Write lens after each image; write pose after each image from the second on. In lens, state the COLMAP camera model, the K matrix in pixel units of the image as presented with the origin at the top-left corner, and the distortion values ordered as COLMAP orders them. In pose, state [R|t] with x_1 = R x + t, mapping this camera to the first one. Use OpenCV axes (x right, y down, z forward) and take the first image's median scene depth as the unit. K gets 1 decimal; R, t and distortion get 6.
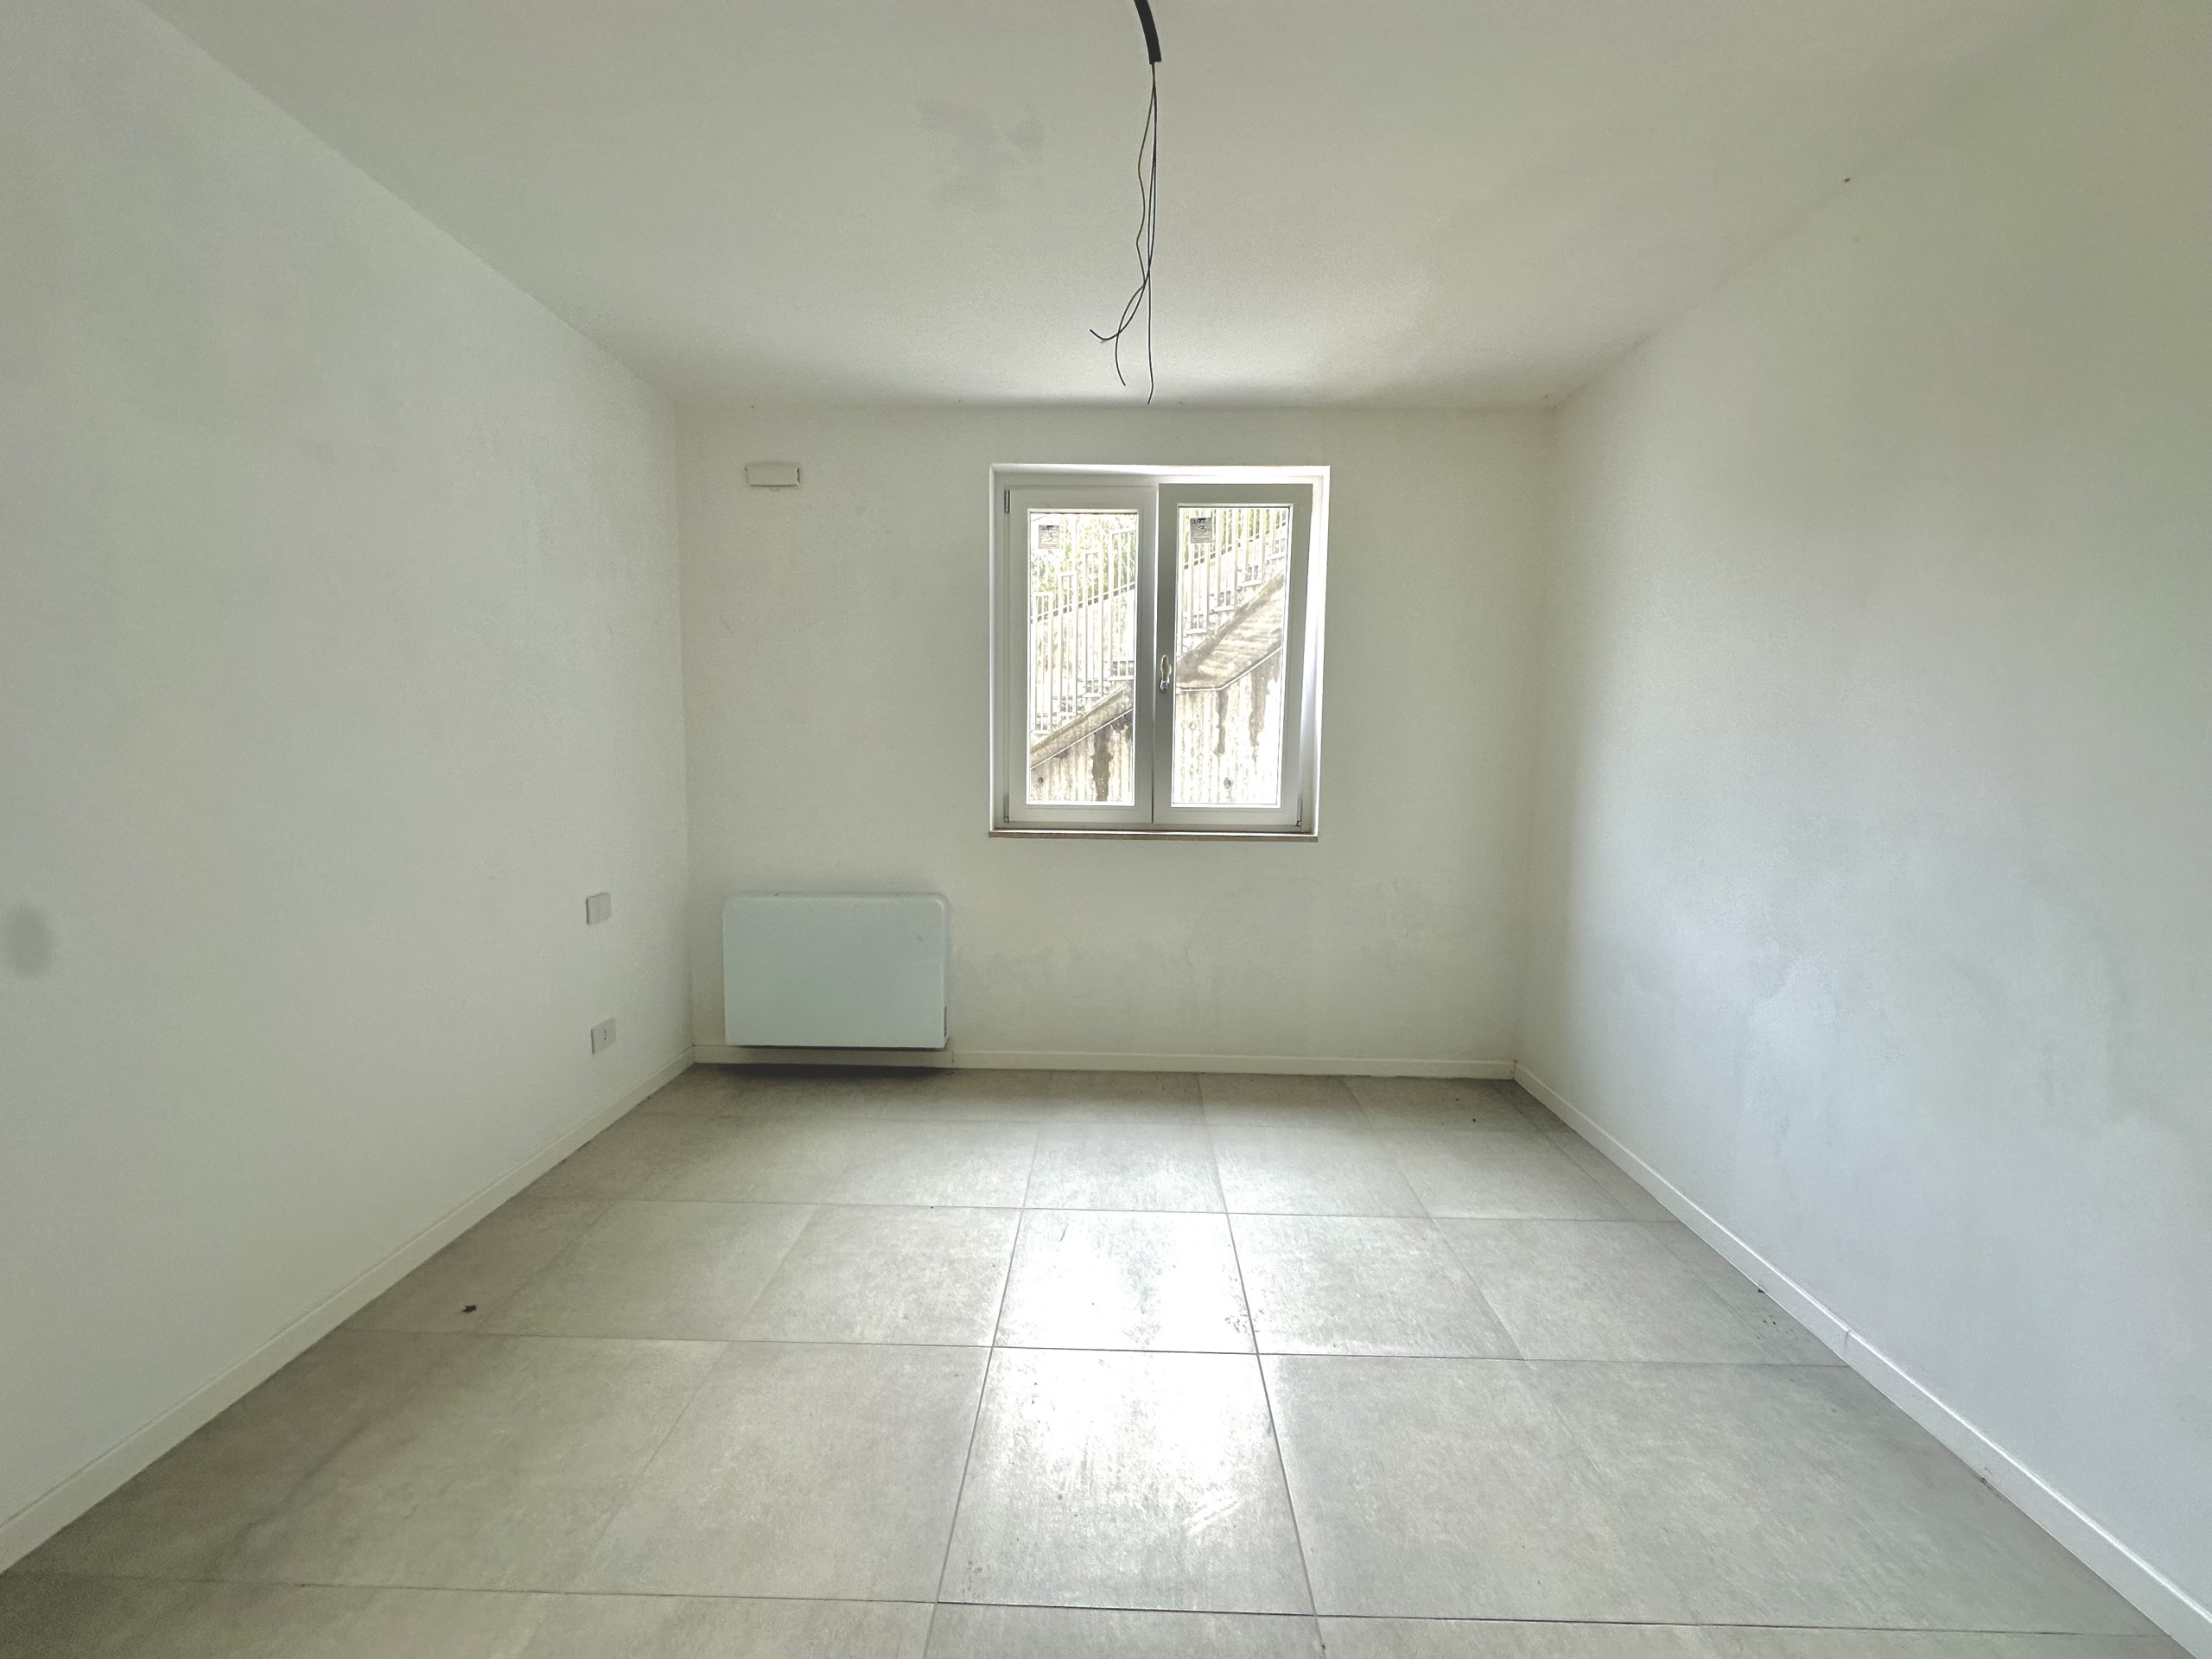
lens RADIAL K [[879.0, 0, 1106.7], [0, 879.0, 832.0], [0, 0, 1]] dist [-0.006548, 0.002170]
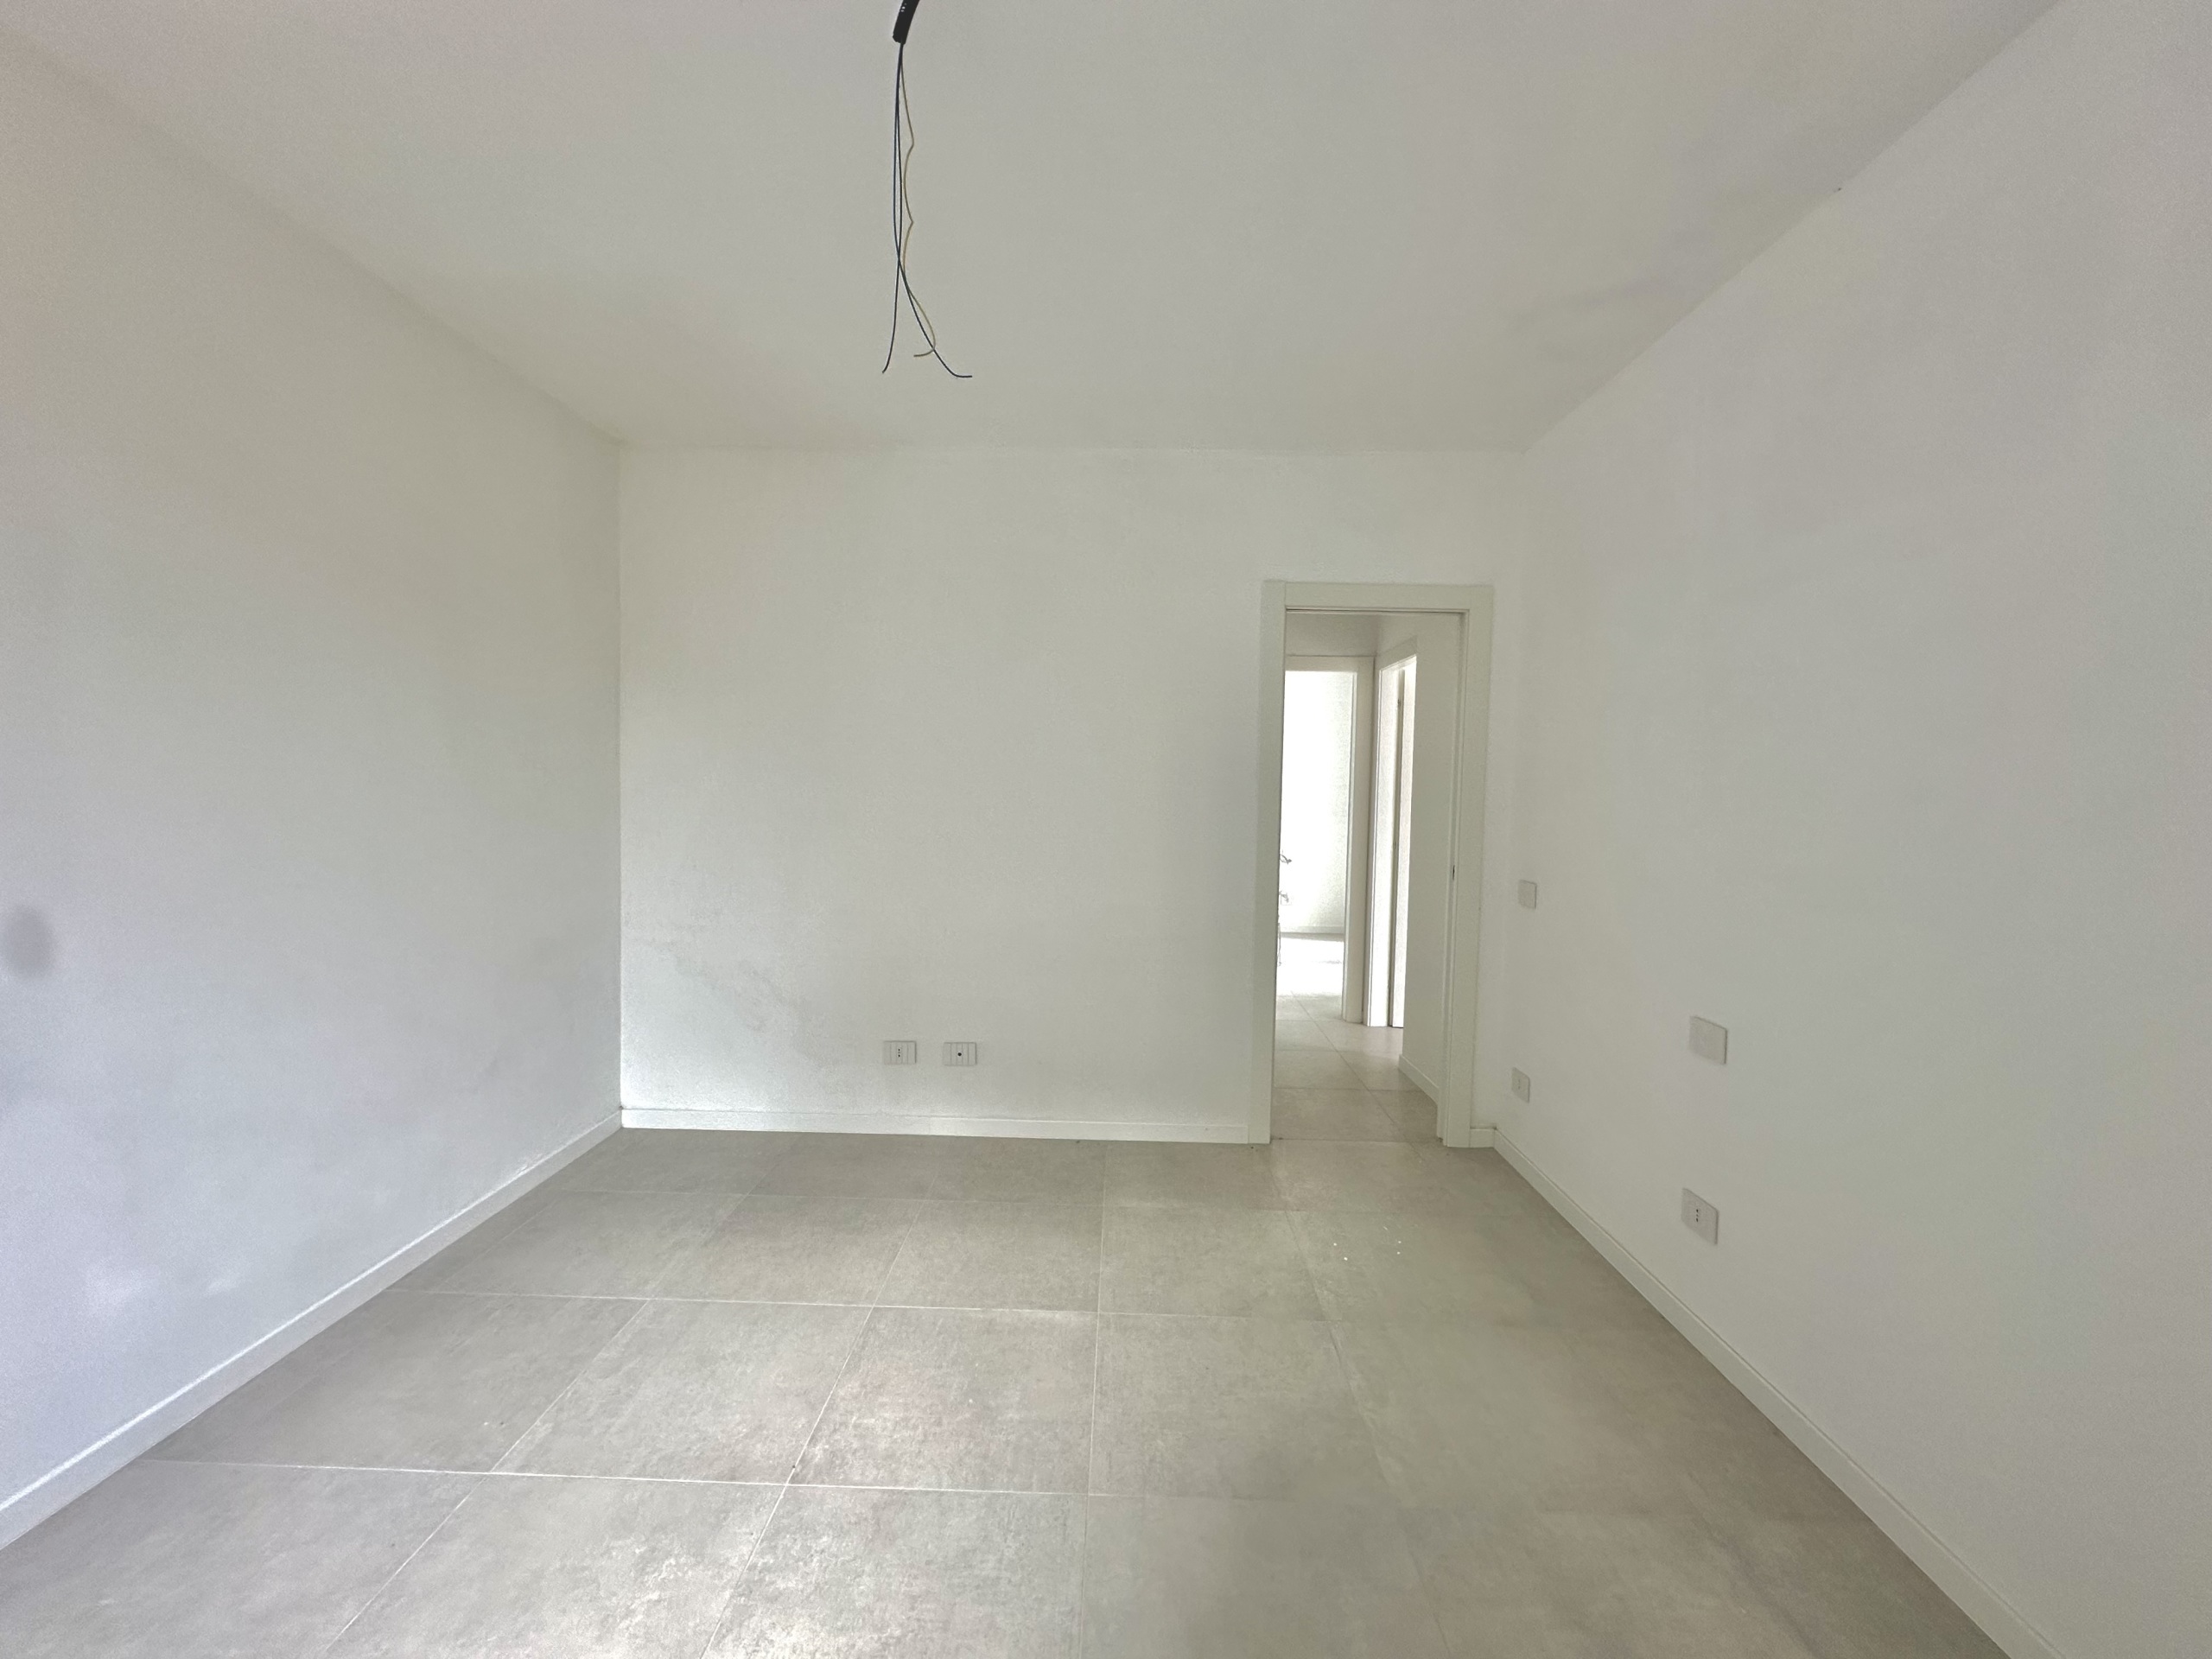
lens RADIAL K [[879.0, 0, 1106.7], [0, 879.0, 825.6], [0, 0, 1]] dist [-0.006548, 0.002170]
pose [[-0.999468, -0.032602, -0.001283, -0.074604], [-0.032446, 0.989011, 0.144240, -0.094459], [-0.003433, 0.144205, -0.989542, 0.832934]]
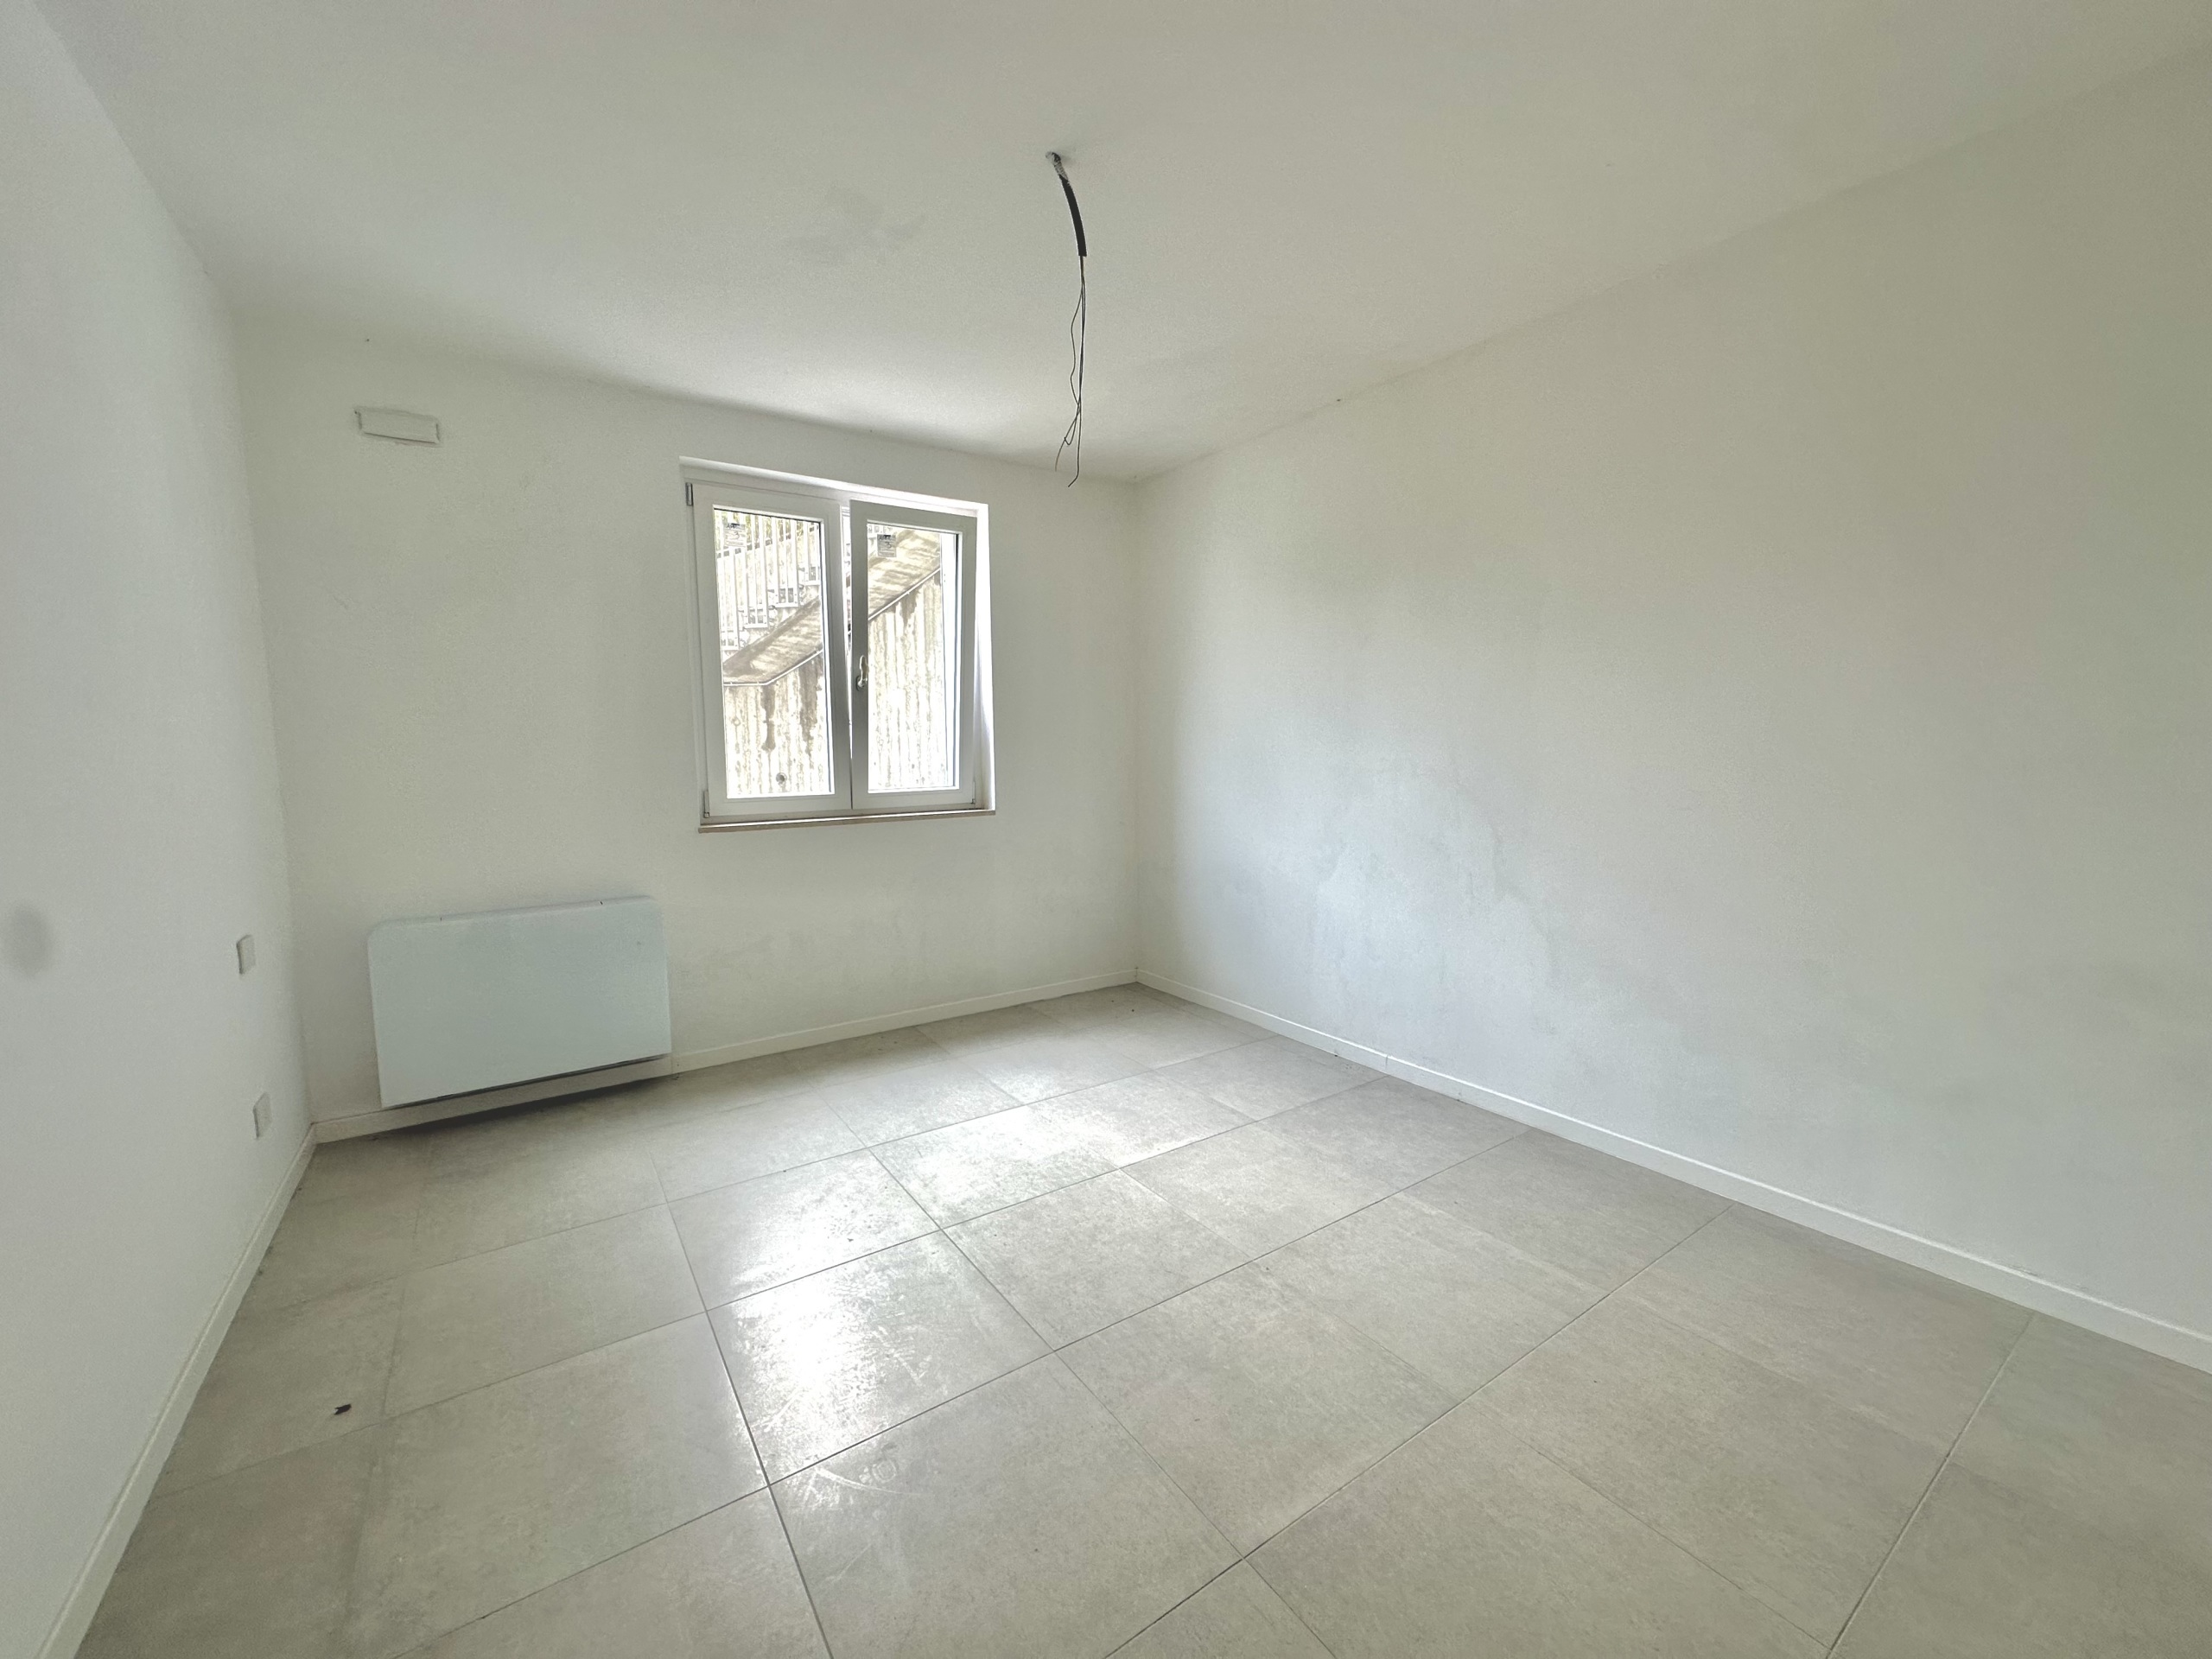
lens RADIAL K [[879.0, 0, 1107.3], [0, 879.0, 834.3], [0, 0, 1]] dist [-0.006548, 0.002170]
pose [[0.813016, -0.081278, 0.576540, -0.340951], [0.077144, 0.996516, 0.031699, 0.011983], [-0.577108, 0.018705, 0.816454, -0.076771]]
